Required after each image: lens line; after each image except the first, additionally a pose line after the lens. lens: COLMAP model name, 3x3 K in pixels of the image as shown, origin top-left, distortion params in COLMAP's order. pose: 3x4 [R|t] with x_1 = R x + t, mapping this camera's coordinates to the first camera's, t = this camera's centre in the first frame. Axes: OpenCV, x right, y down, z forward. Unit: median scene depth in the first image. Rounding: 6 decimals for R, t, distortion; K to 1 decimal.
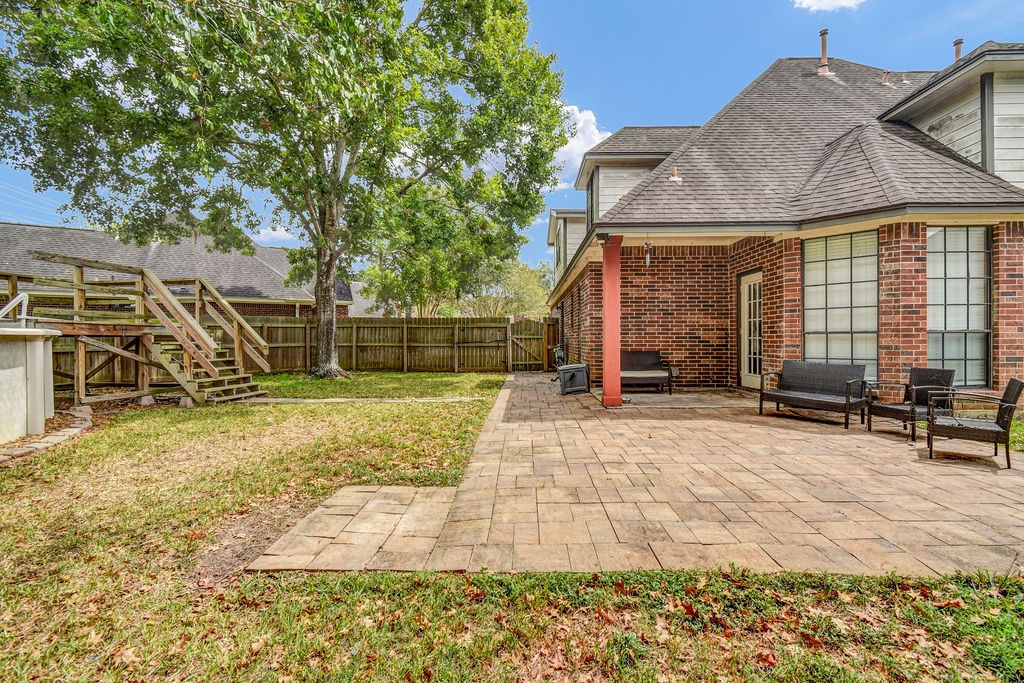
lens RADIAL K [[456.0, 0, 514.2], [0, 456.0, 340.1], [0, 0, 1]] dist [0.002646, -0.003490]
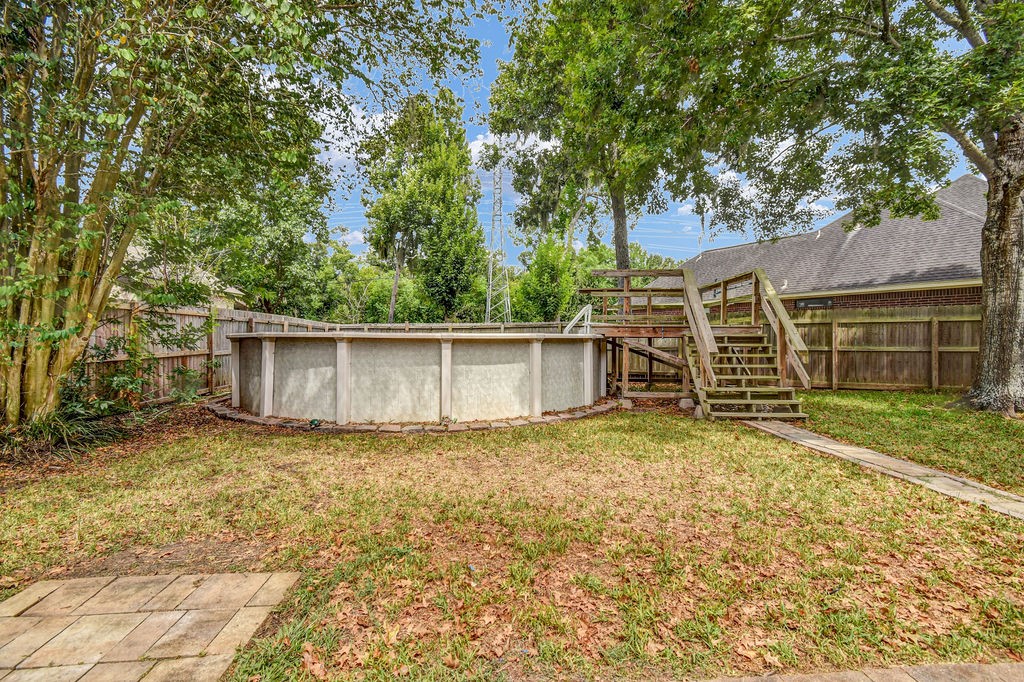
lens RADIAL K [[456.0, 0, 515.9], [0, 456.0, 343.0], [0, 0, 1]] dist [0.002646, -0.003490]
pose [[0.088030, 0.013142, -0.996031, 0.179468], [-0.000780, 0.999914, 0.013124, -0.012755], [0.996118, -0.000378, 0.088032, 0.726458]]
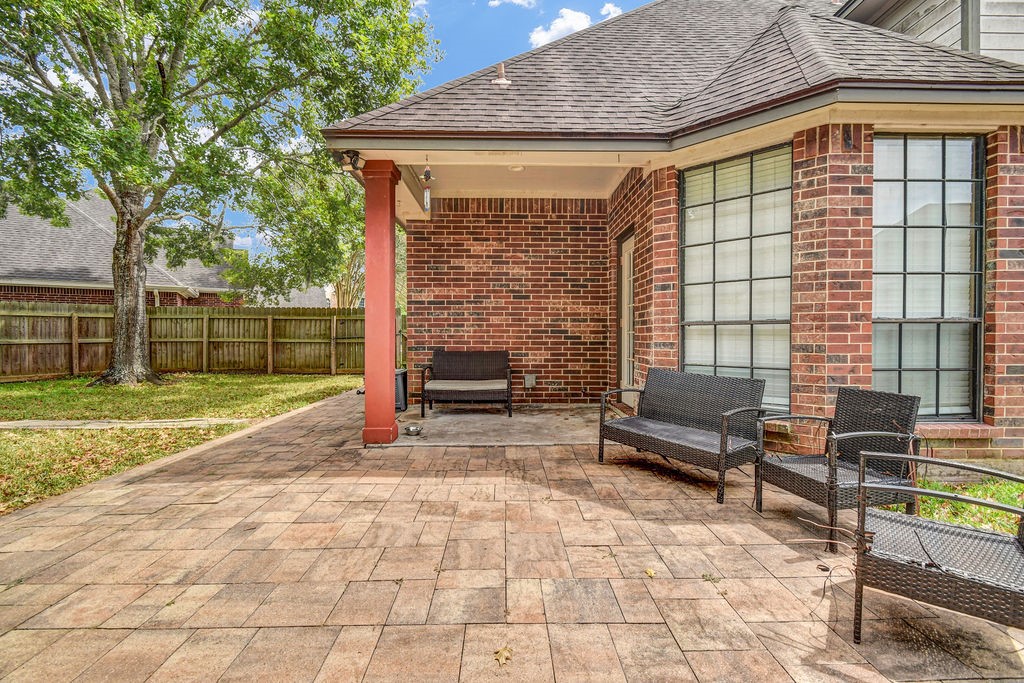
lens RADIAL K [[456.0, 0, 515.8], [0, 456.0, 339.8], [0, 0, 1]] dist [0.002646, -0.003490]
pose [[0.999051, 0.003392, 0.043421, 0.408734], [-0.003742, 0.999961, 0.007982, 0.002064], [-0.043393, -0.008137, 0.999025, 0.423128]]
